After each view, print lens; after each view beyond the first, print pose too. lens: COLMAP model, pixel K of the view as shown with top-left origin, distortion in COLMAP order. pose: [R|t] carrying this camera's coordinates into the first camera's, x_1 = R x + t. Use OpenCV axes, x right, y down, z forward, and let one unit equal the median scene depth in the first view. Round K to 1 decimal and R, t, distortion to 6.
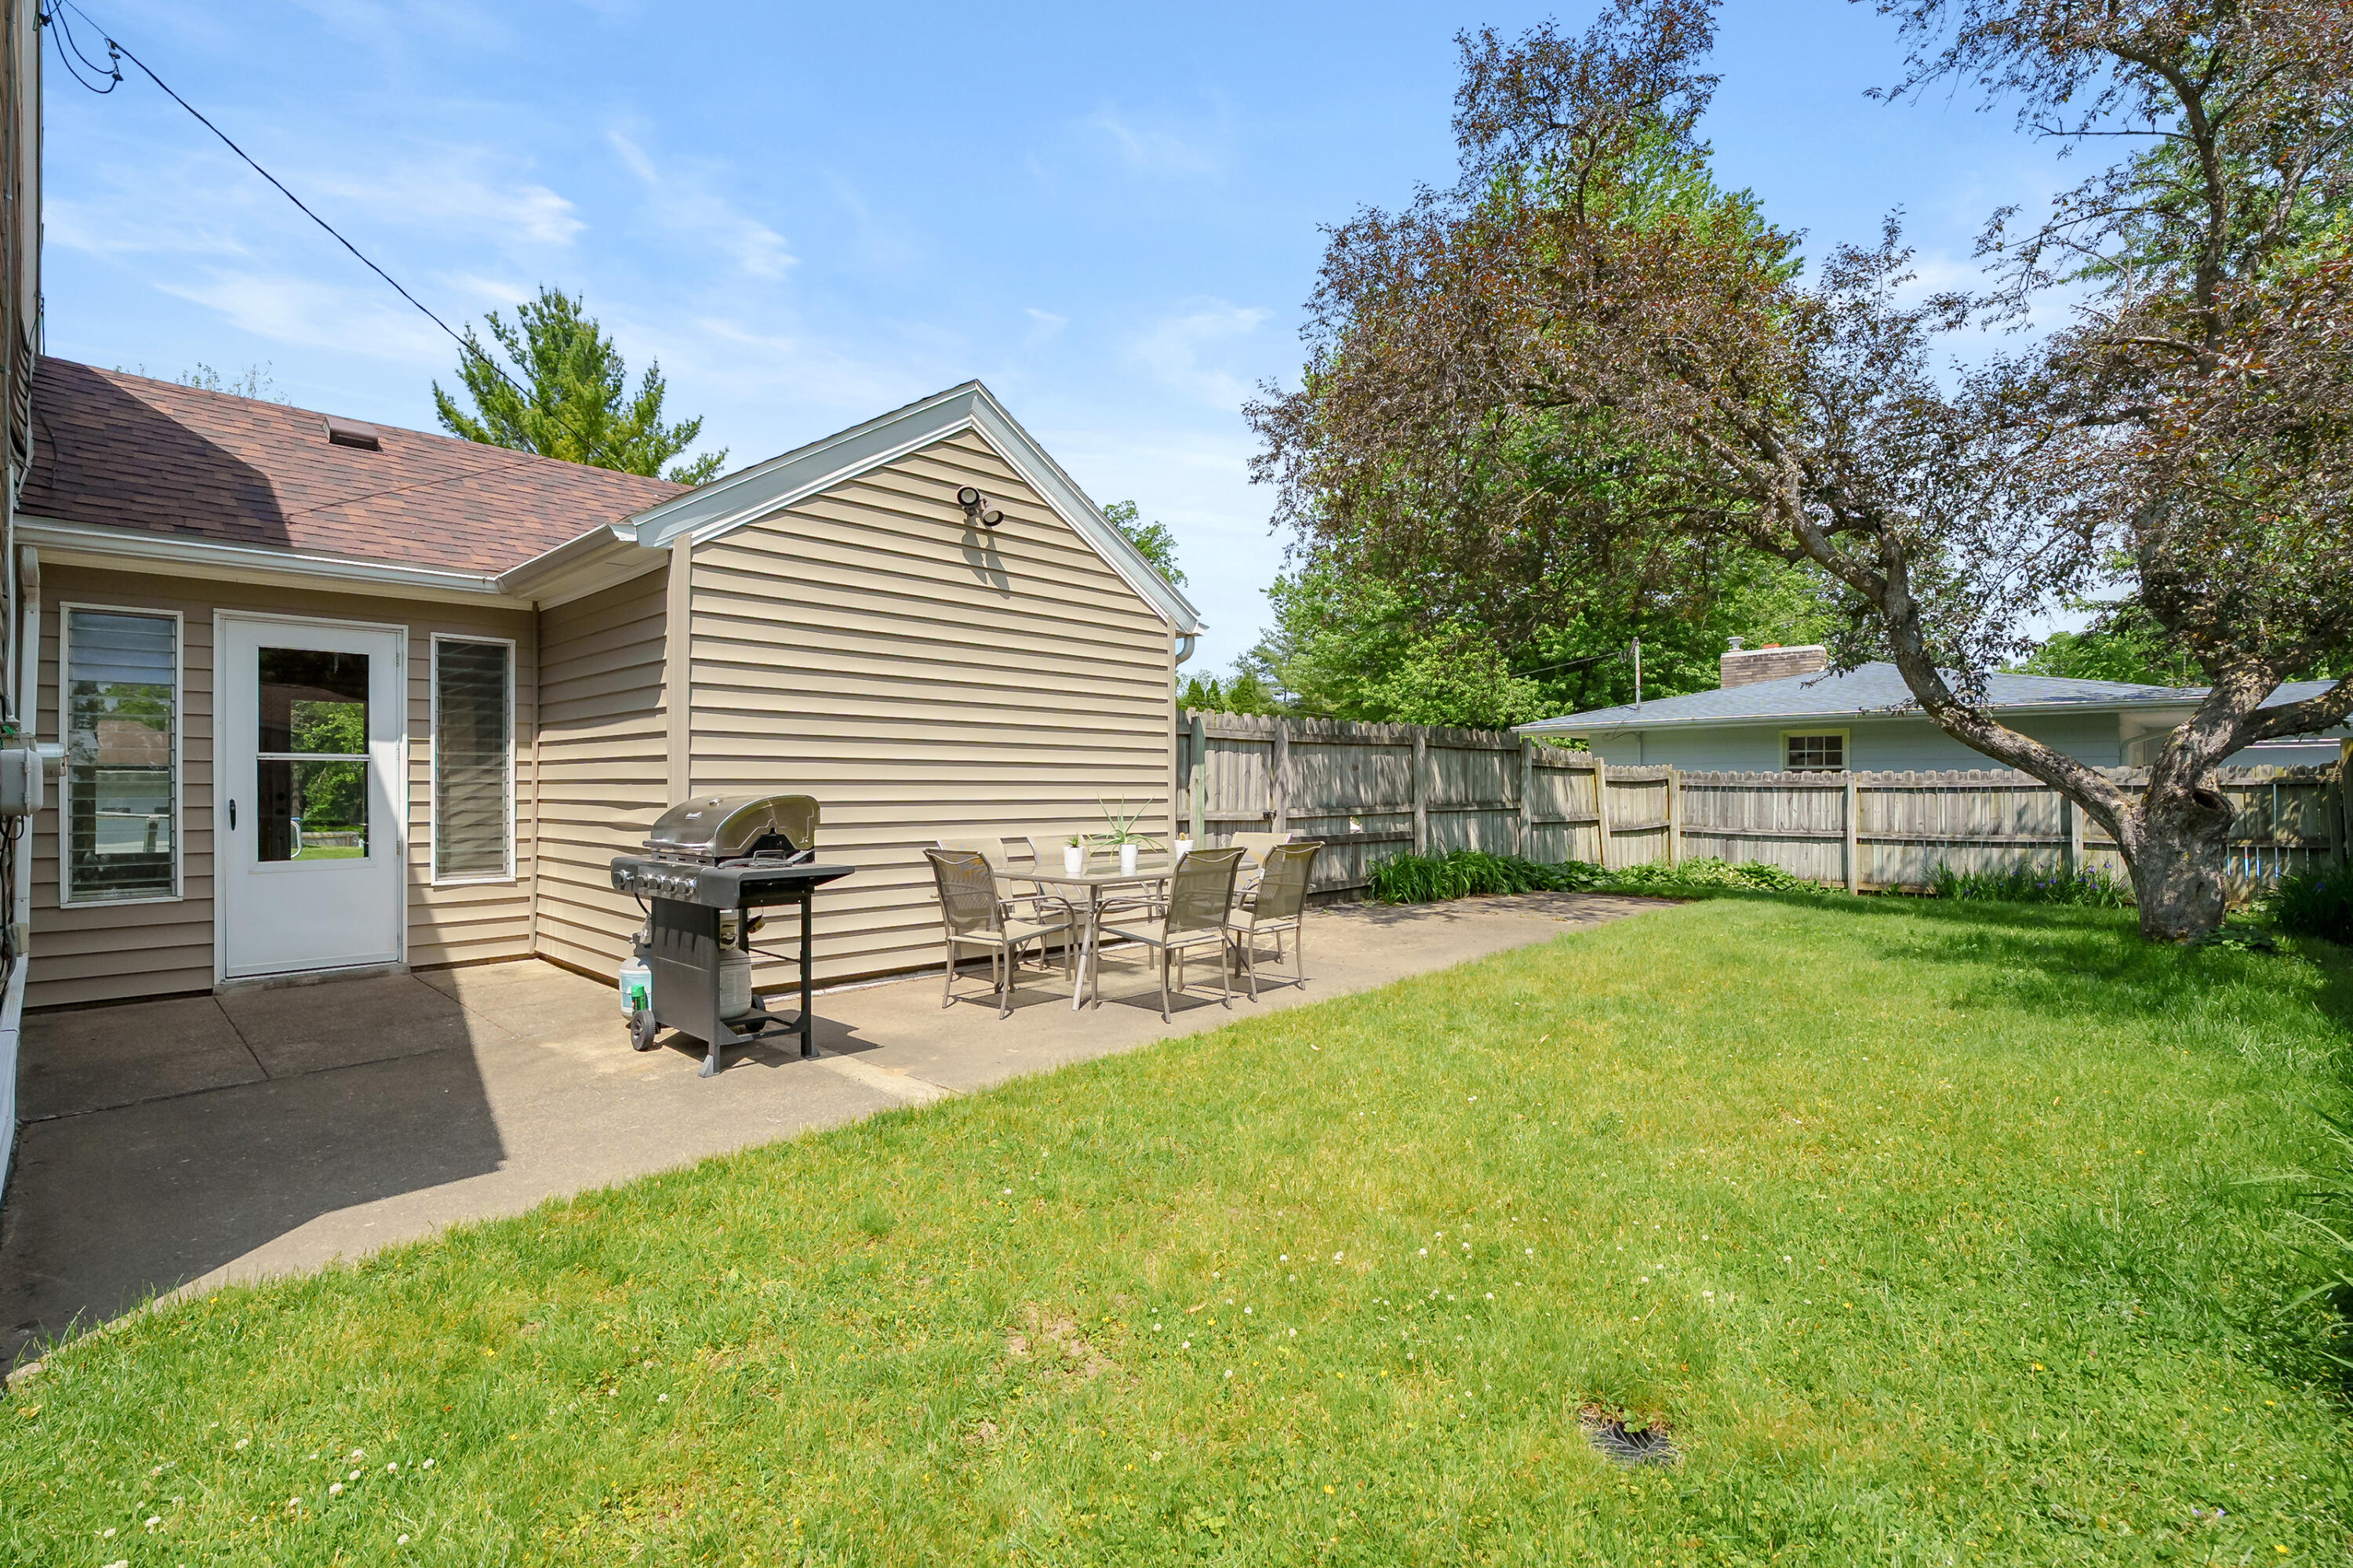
lens RADIAL K [[1086.5, 0, 1164.9], [0, 1086.5, 786.9], [0, 0, 1]] dist [-0.005083, 0.000158]
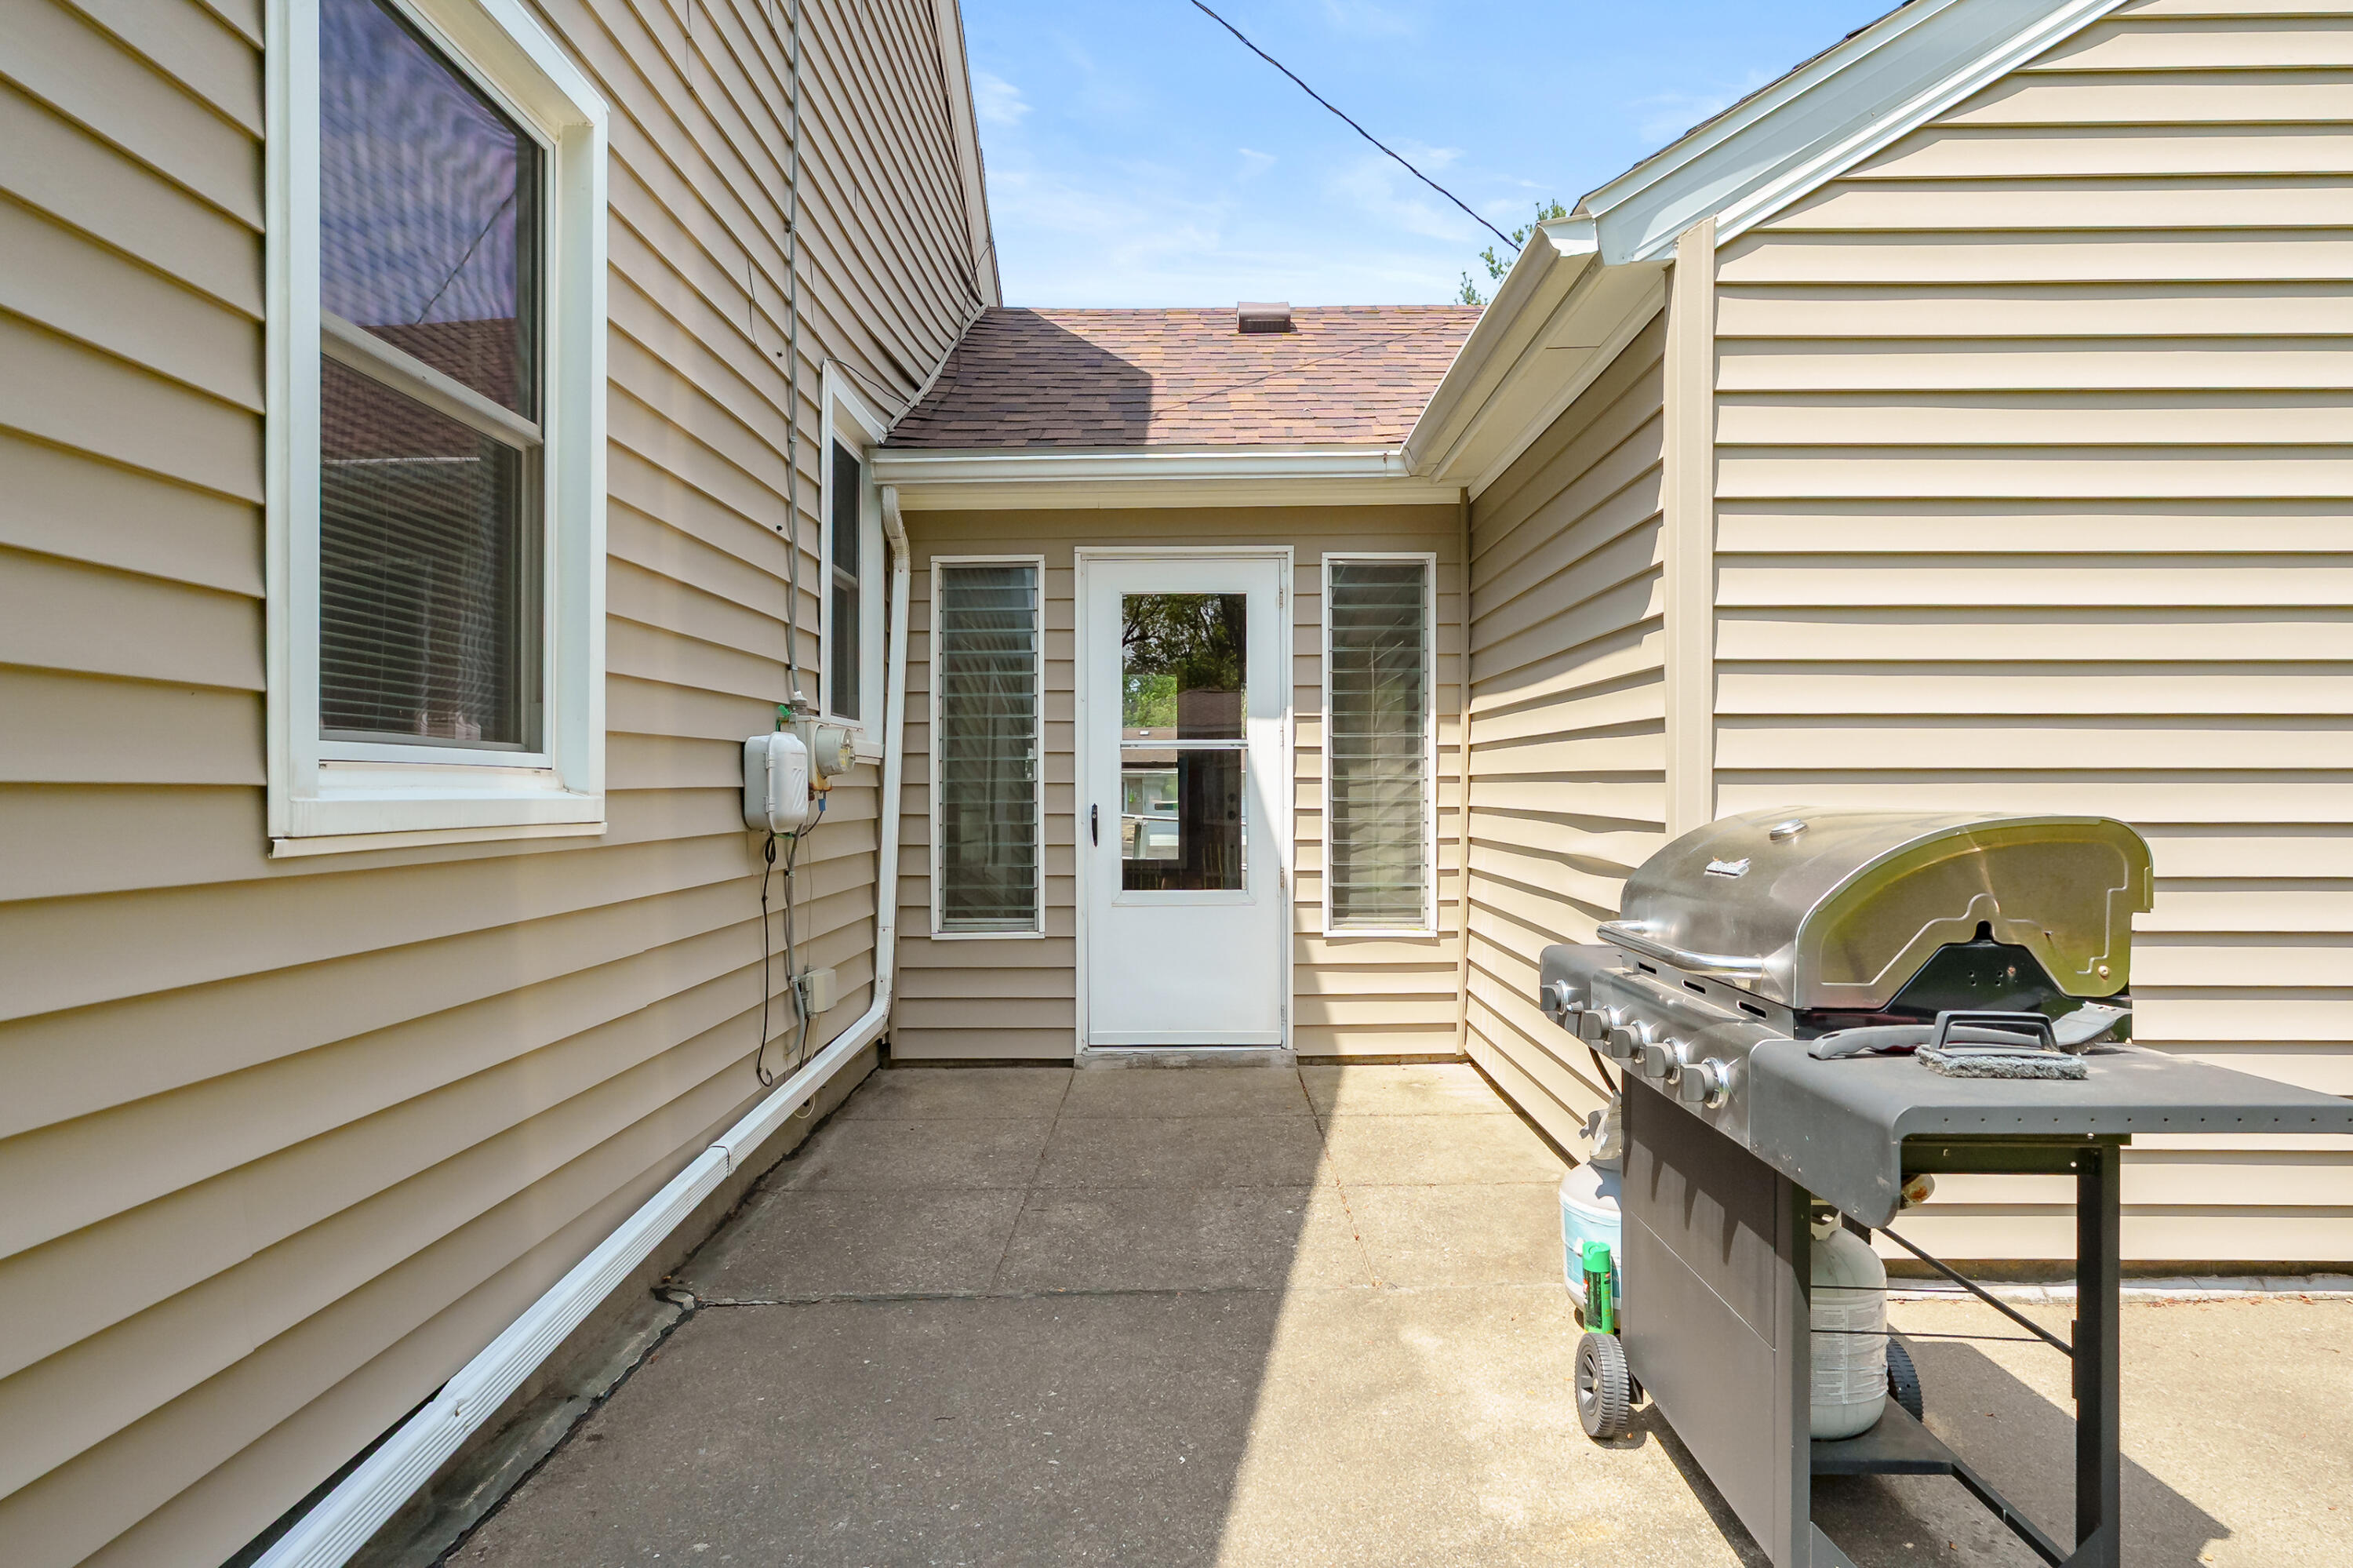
lens RADIAL K [[1293.2, 0, 1171.2], [0, 1293.2, 782.7], [0, 0, 1]] dist [0.000159, 0.000535]
pose [[0.691008, -0.002912, -0.722841, -0.218189], [0.002182, 0.999996, -0.001943, -0.001267], [0.722844, -0.000234, 0.691012, 0.494653]]
